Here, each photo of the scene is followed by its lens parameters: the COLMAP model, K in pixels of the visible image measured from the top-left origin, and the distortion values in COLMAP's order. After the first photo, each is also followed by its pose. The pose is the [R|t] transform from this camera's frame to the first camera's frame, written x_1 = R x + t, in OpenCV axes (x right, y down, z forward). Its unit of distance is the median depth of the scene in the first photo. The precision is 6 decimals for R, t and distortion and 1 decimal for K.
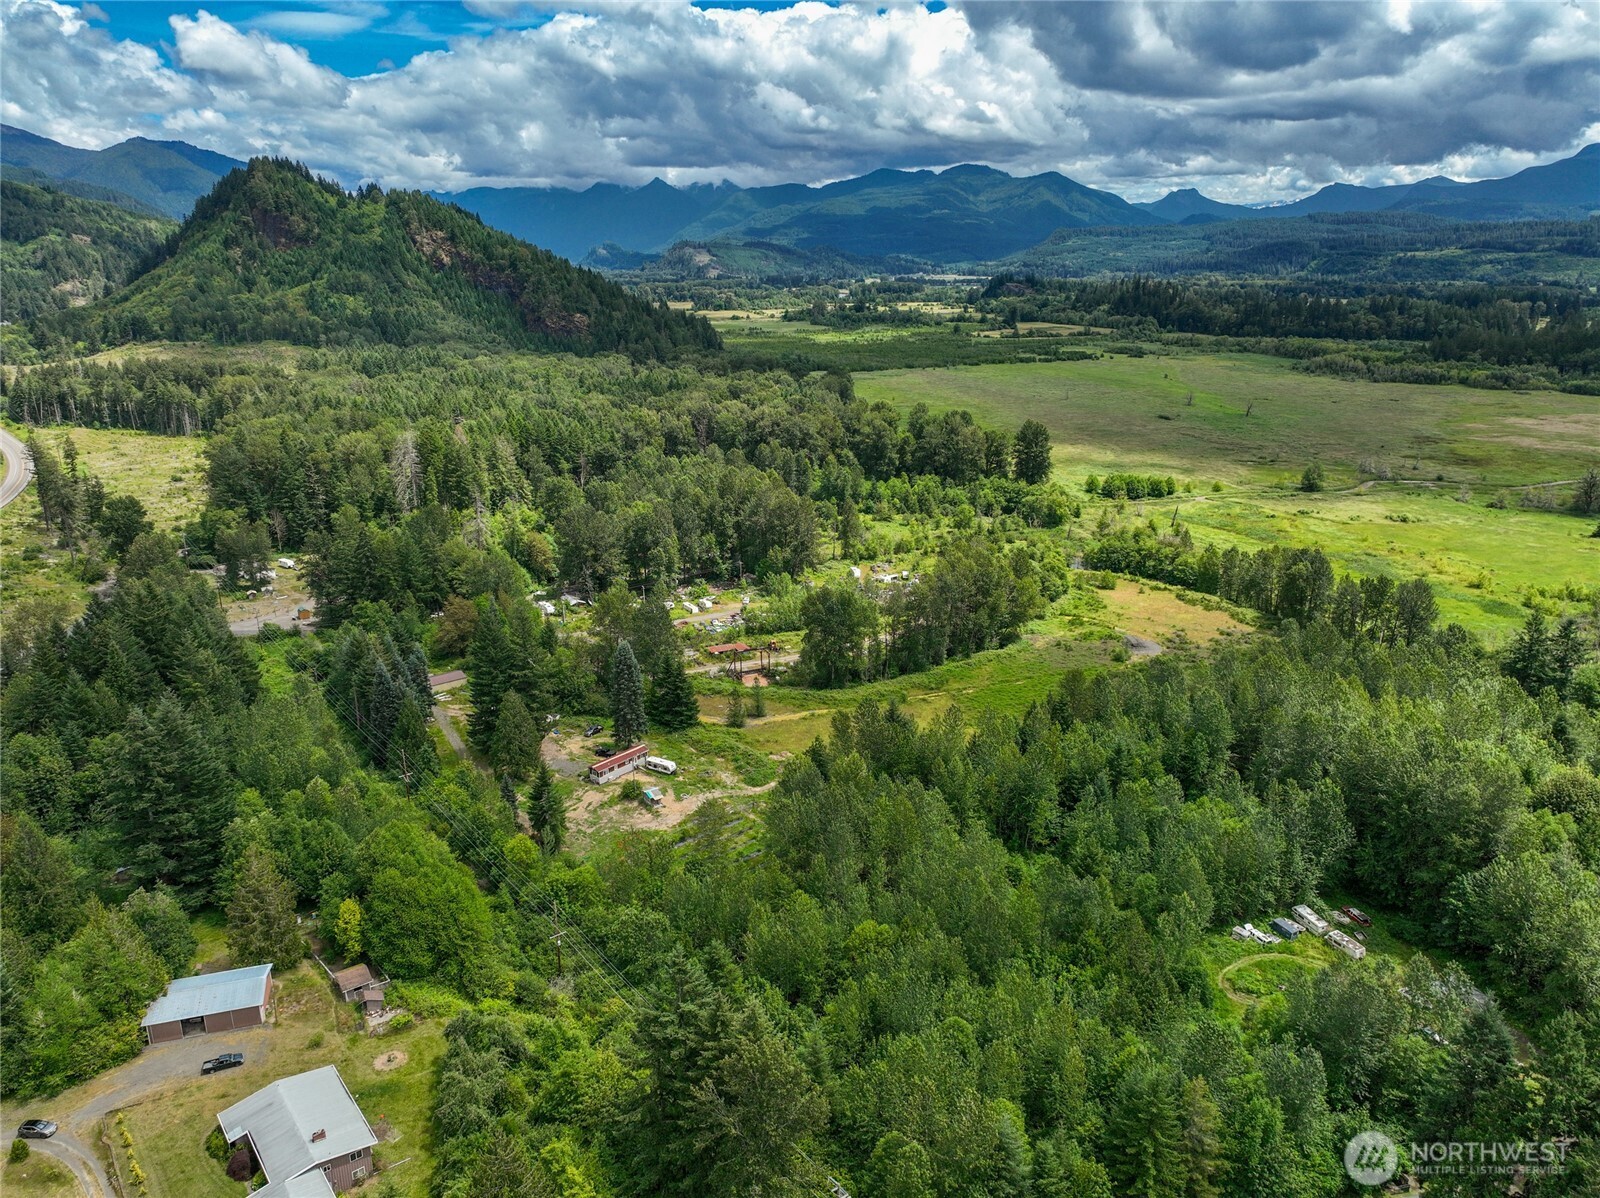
lens RADIAL K [[1124.9, 0, 800.0], [0, 1124.9, 599.0], [0, 0, 1]] dist [0.006775, 0.004337]
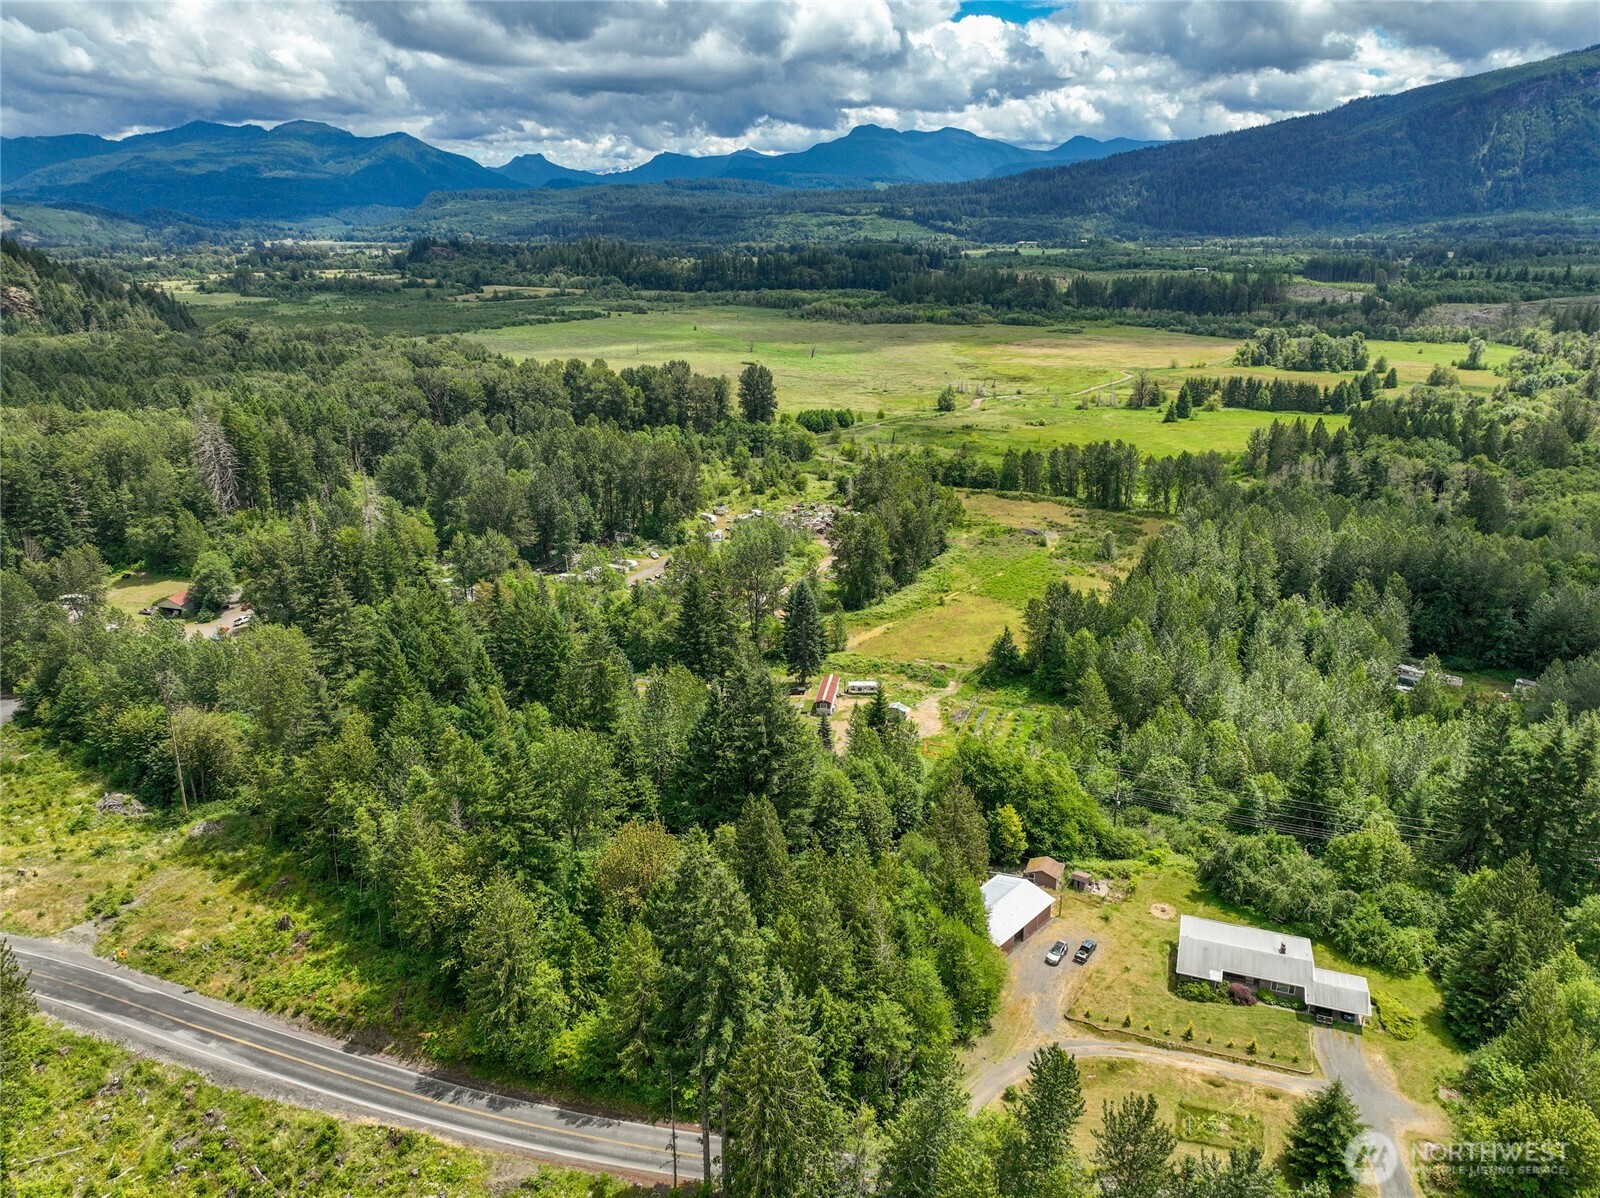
lens RADIAL K [[1147.0, 0, 800.0], [0, 1147.0, 599.0], [0, 0, 1]] dist [0.001013, -0.000509]
pose [[0.854359, -0.166825, 0.492179, -0.100099], [0.156128, 0.985720, 0.063095, -0.000929], [-0.495676, 0.022937, 0.868205, 0.018242]]
